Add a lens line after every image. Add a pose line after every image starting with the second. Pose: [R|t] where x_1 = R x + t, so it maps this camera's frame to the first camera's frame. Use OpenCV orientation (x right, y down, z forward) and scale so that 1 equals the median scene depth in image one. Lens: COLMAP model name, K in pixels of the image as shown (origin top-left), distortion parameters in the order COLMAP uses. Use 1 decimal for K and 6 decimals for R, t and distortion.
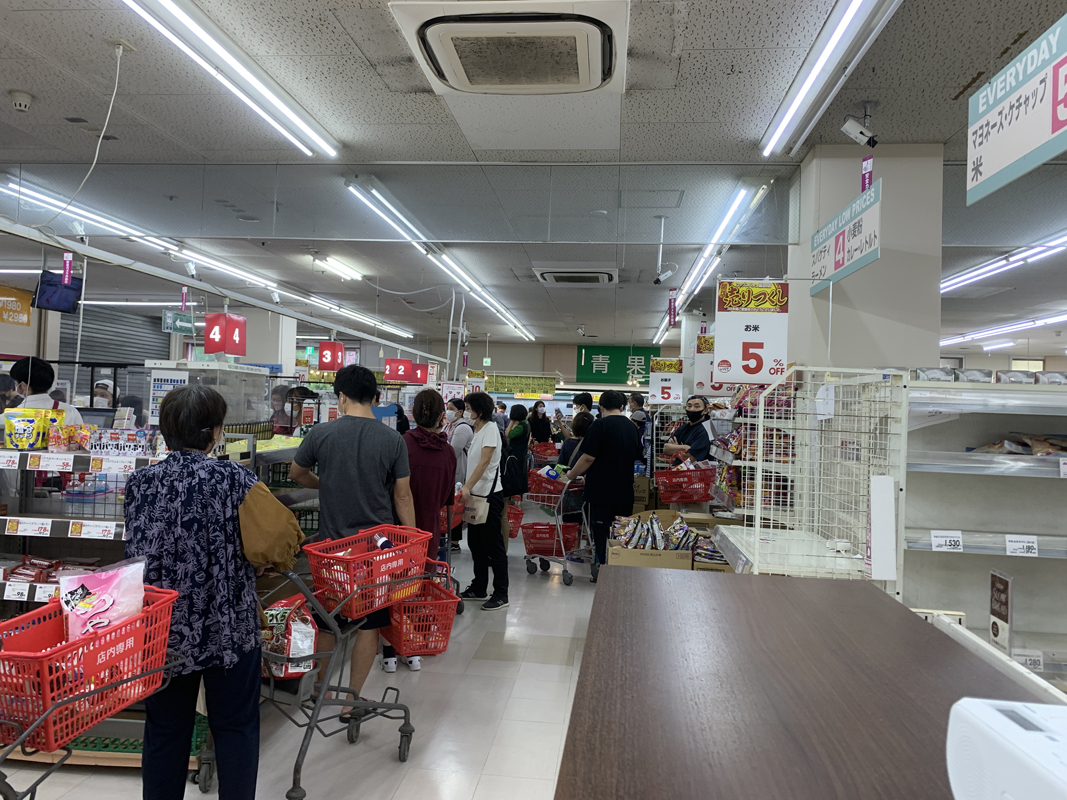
lens RADIAL K [[805.9, 0, 515.9], [0, 805.9, 369.4], [0, 0, 1]] dist [-0.045998, 0.091486]
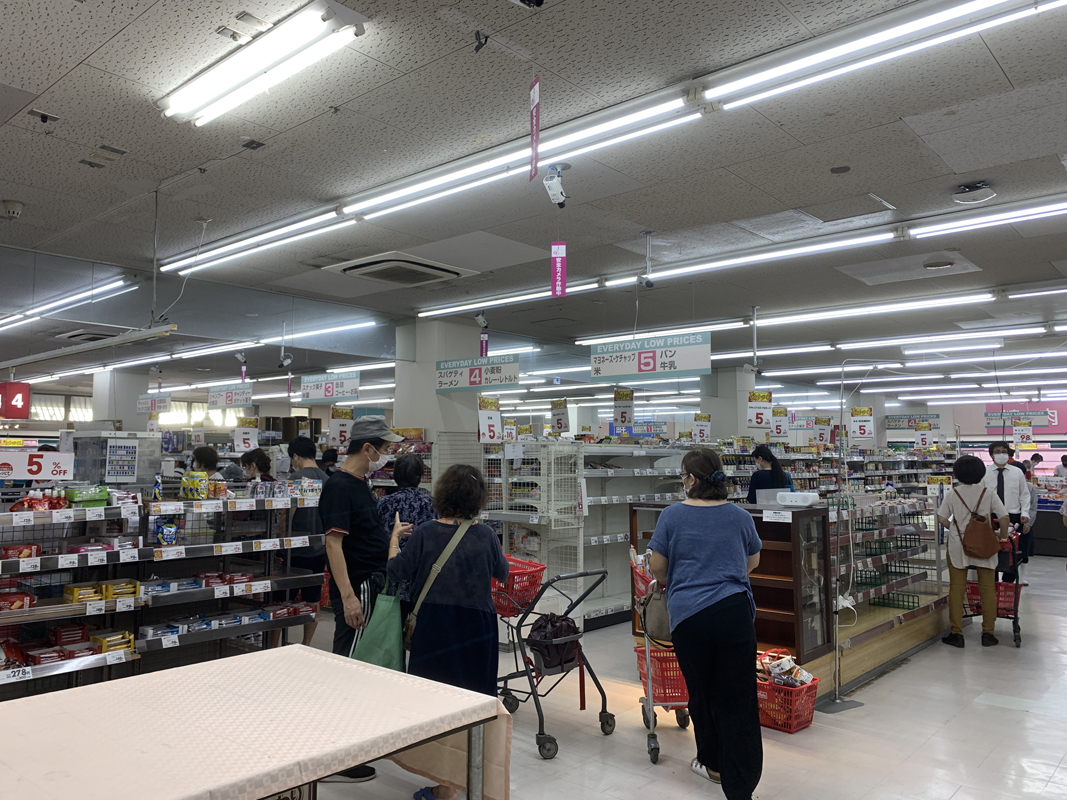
lens RADIAL K [[805.9, 0, 515.9], [0, 805.9, 369.4], [0, 0, 1]] dist [-0.045998, 0.091486]
pose [[0.569694, 0.054335, 0.820059, -1.135355], [-0.020381, 0.998439, -0.051996, -0.056200], [-0.821604, 0.012909, 0.569912, -0.247466]]
